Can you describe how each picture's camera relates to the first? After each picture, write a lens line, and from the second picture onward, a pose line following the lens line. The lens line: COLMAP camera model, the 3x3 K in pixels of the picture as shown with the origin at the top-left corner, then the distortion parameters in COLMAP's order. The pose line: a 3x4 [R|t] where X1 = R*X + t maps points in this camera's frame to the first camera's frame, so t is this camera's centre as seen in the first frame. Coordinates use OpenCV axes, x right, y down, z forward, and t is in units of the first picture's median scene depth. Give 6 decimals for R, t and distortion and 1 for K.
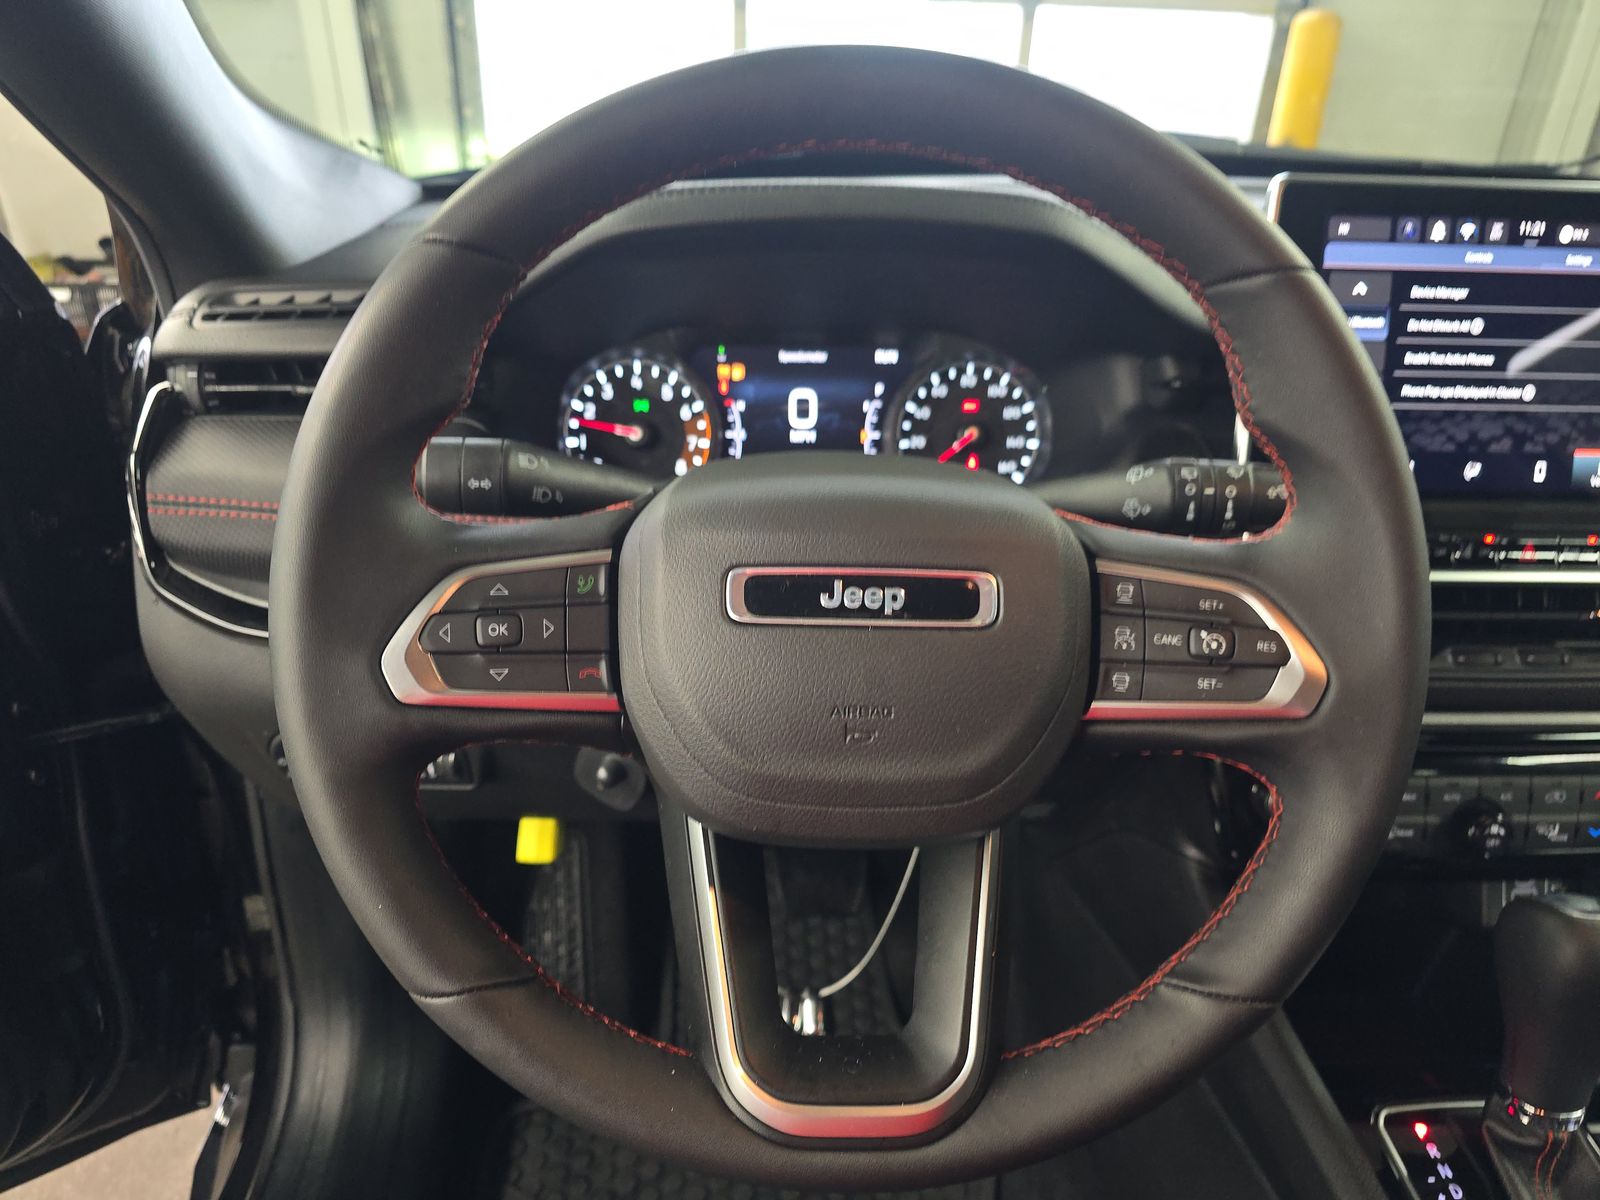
lens RADIAL K [[1075.1, 0, 796.5], [0, 1075.1, 613.9], [0, 0, 1]] dist [0.036223, -0.030852]
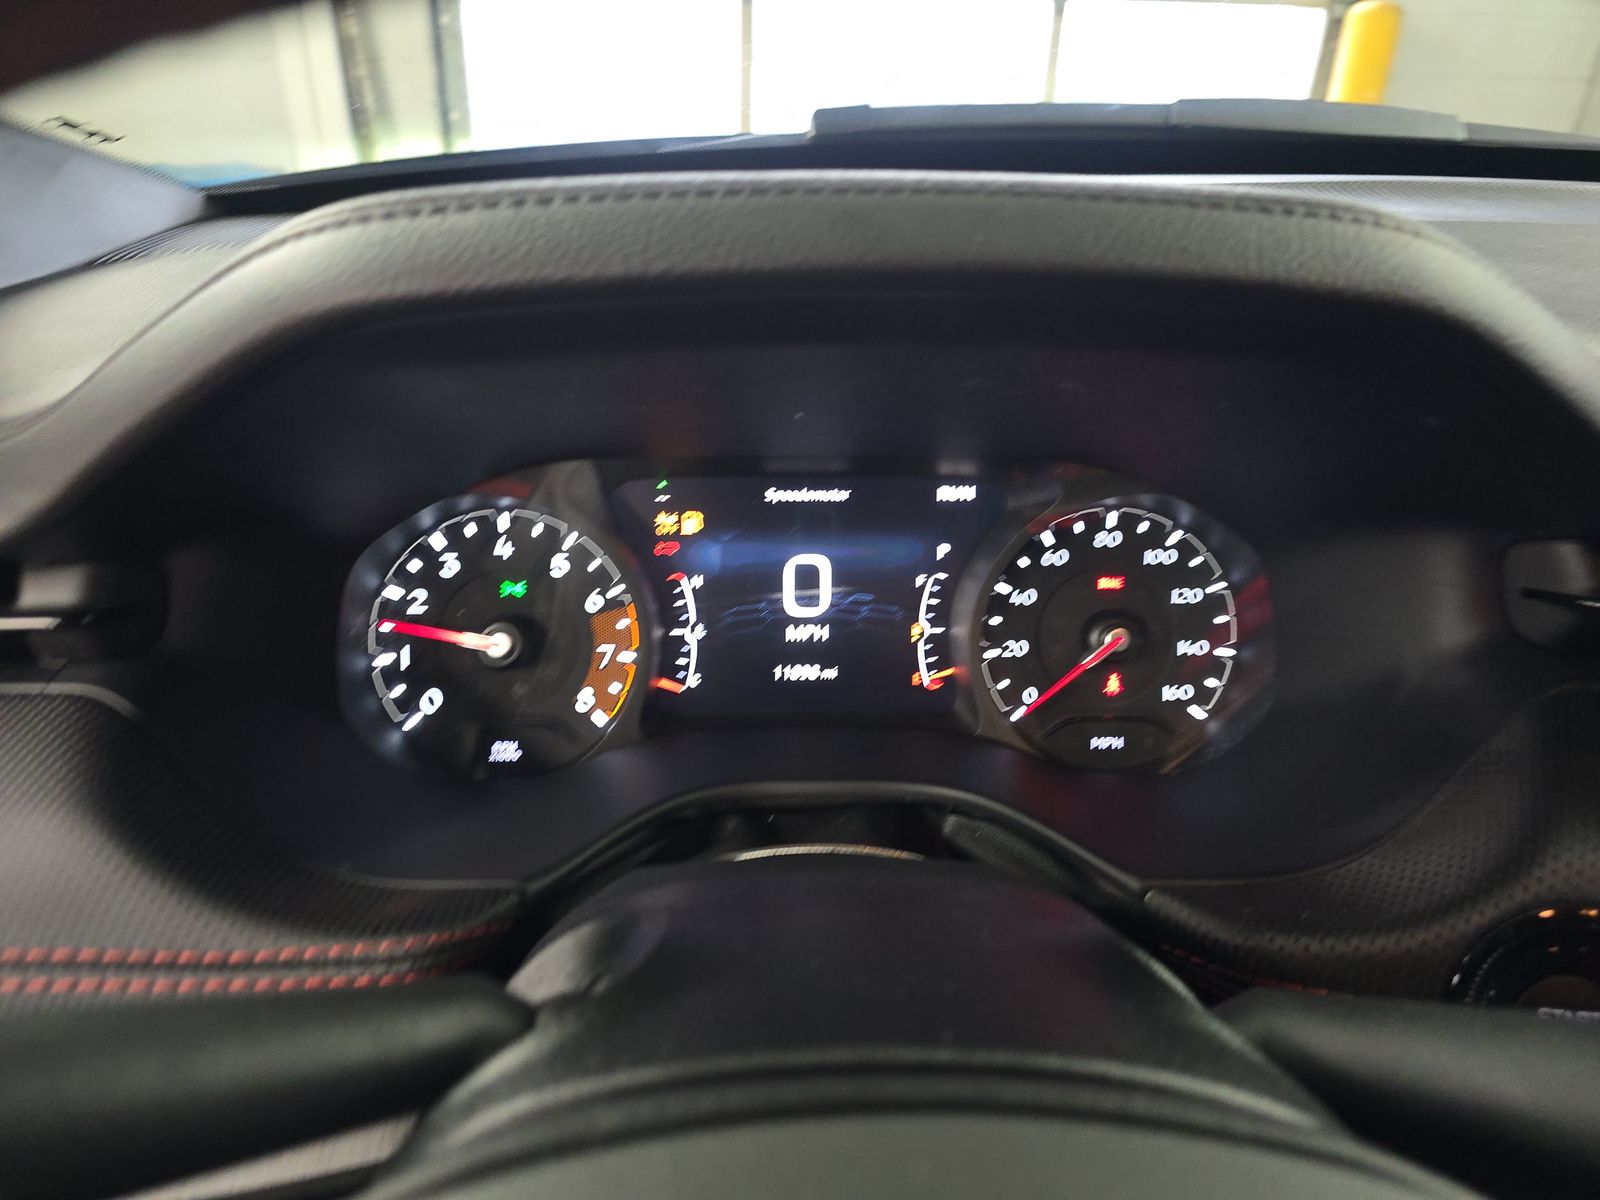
lens RADIAL K [[1075.1, 0, 791.8], [0, 1075.1, 606.2], [0, 0, 1]] dist [0.036223, -0.030852]
pose [[0.999691, -0.000002, -0.024861, 0.013125], [-0.000309, 0.999921, -0.012530, -0.194632], [0.024859, 0.012534, 0.999612, 0.495617]]
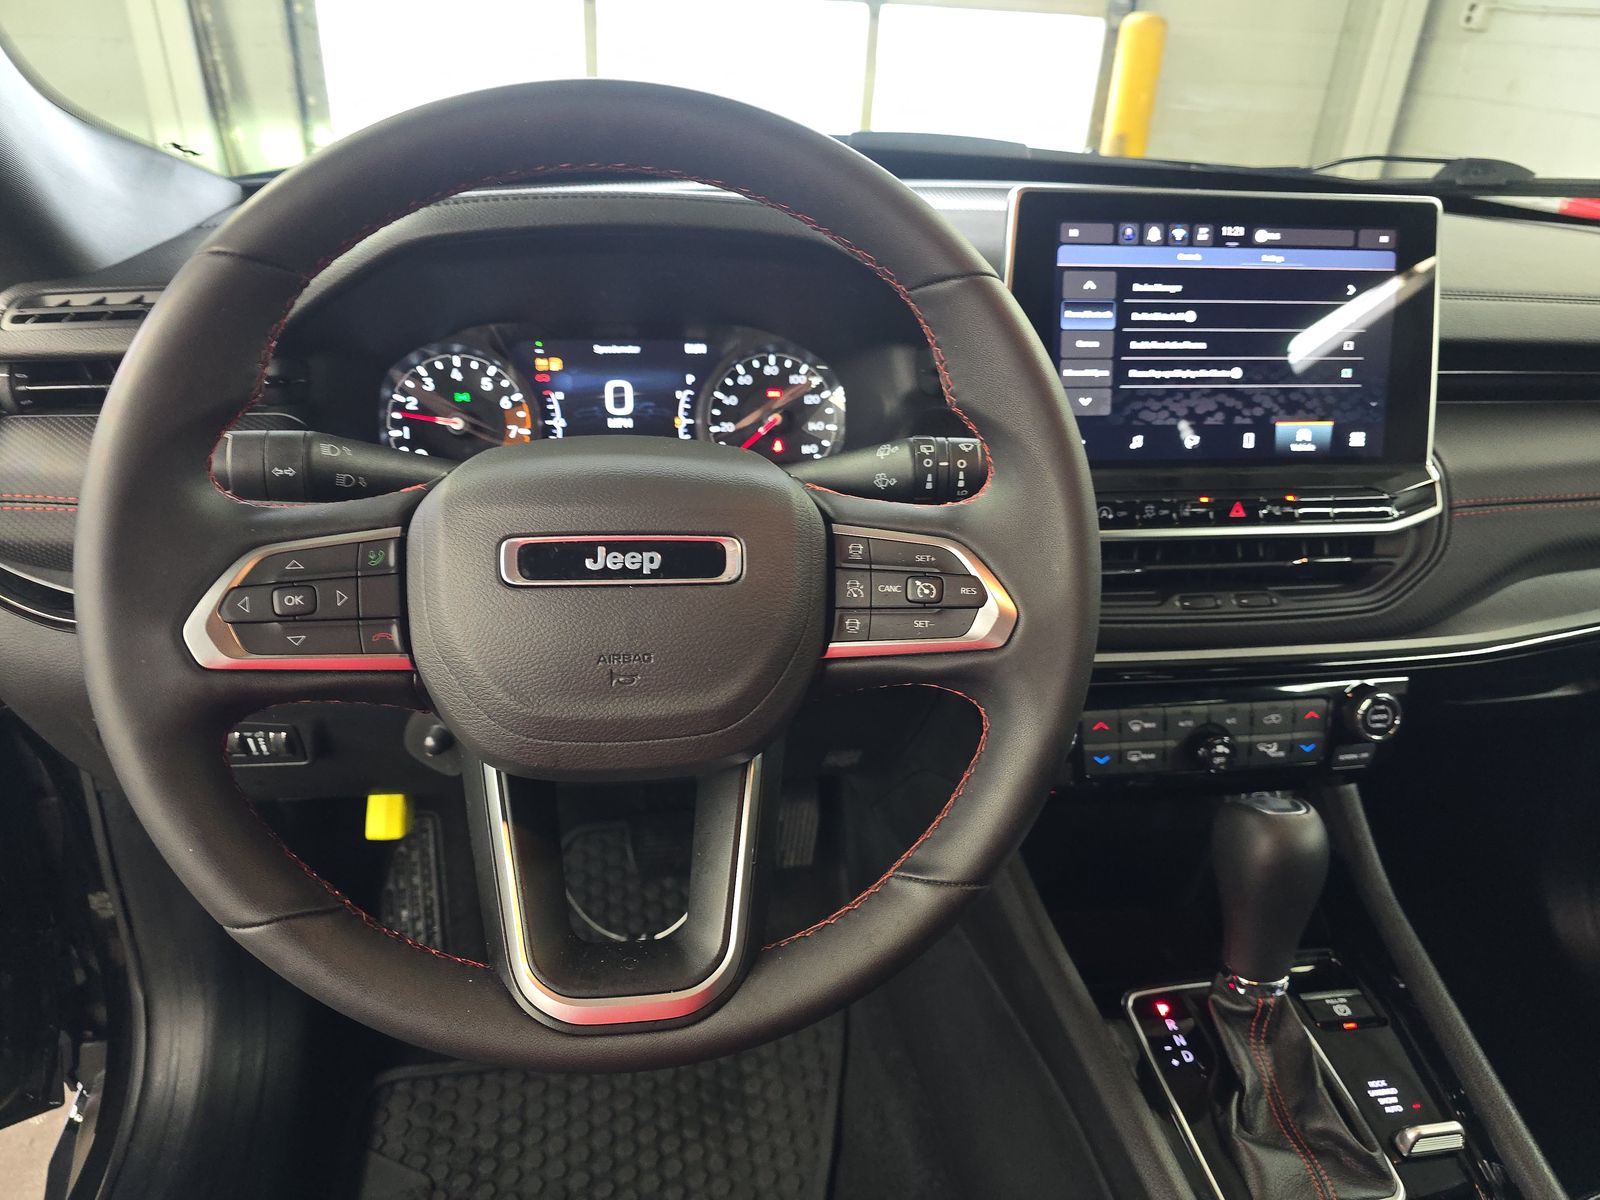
lens RADIAL K [[1075.1, 0, 802.0], [0, 1075.1, 610.6], [0, 0, 1]] dist [0.036223, -0.030852]
pose [[0.993815, -0.038789, 0.104056, 0.075581], [0.038001, 0.999232, 0.009549, 0.020349], [-0.104346, -0.005535, 0.994526, -0.099622]]
